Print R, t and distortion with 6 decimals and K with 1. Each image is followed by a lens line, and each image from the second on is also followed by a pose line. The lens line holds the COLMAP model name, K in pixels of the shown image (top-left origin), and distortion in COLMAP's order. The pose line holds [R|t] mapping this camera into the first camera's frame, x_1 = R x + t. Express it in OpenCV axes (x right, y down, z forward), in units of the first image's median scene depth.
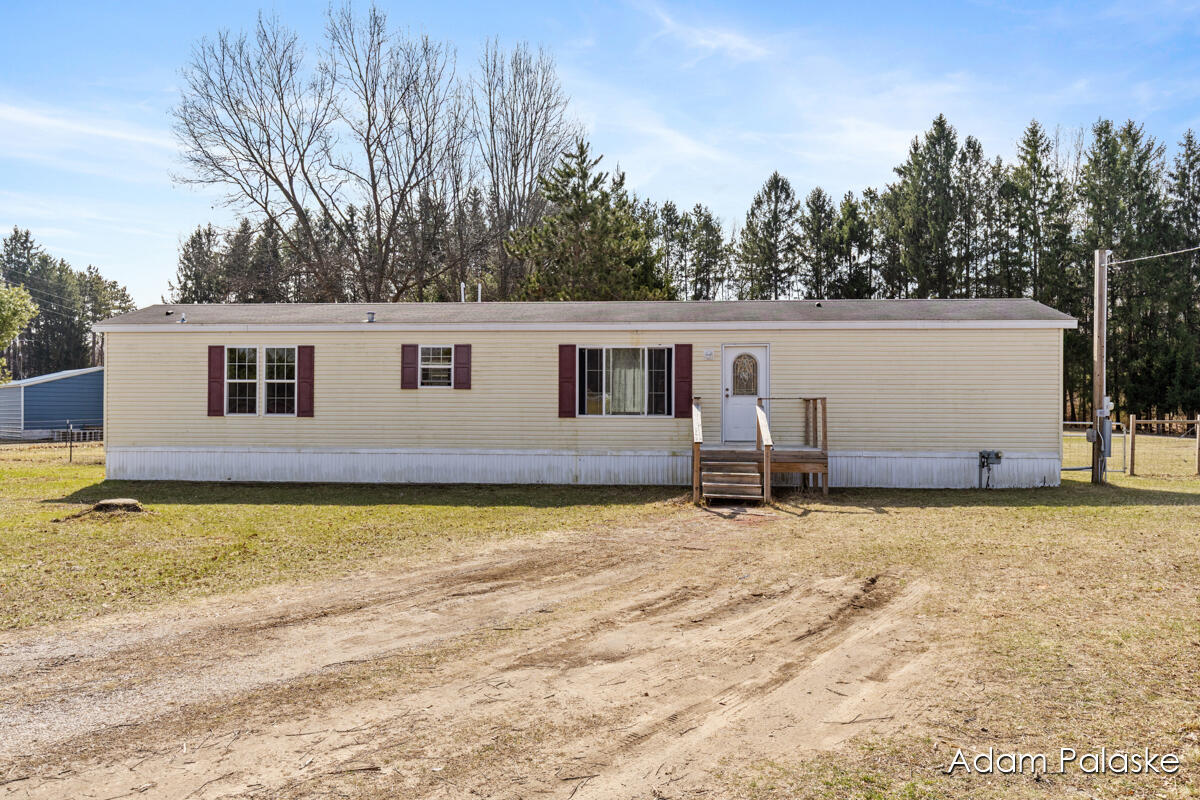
lens RADIAL K [[875.9, 0, 600.3], [0, 875.9, 401.6], [0, 0, 1]] dist [-0.002725, -0.000780]
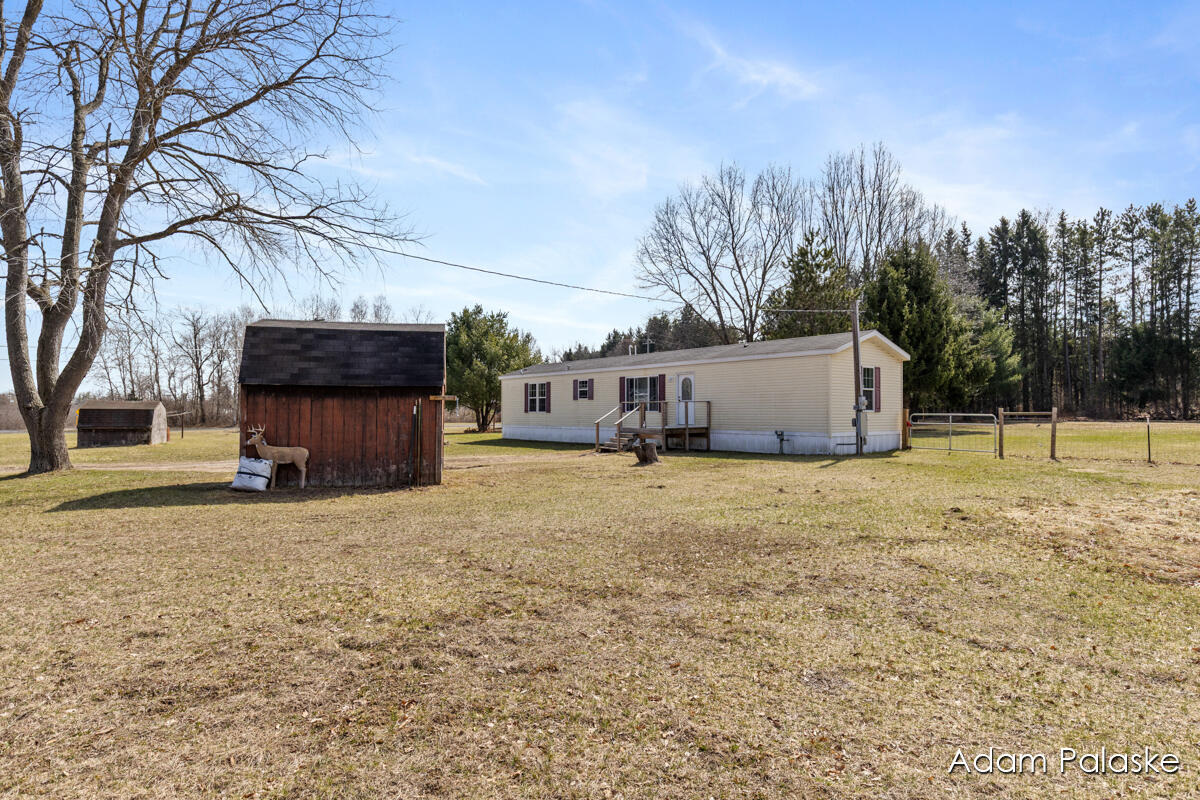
lens RADIAL K [[686.9, 0, 601.2], [0, 686.9, 402.7], [0, 0, 1]] dist [-0.001578, -0.000204]
pose [[0.684708, -0.016712, -0.728626, 1.107168], [0.016308, 0.999838, -0.007607, 0.006854], [0.728635, -0.006674, 0.684870, -0.137072]]
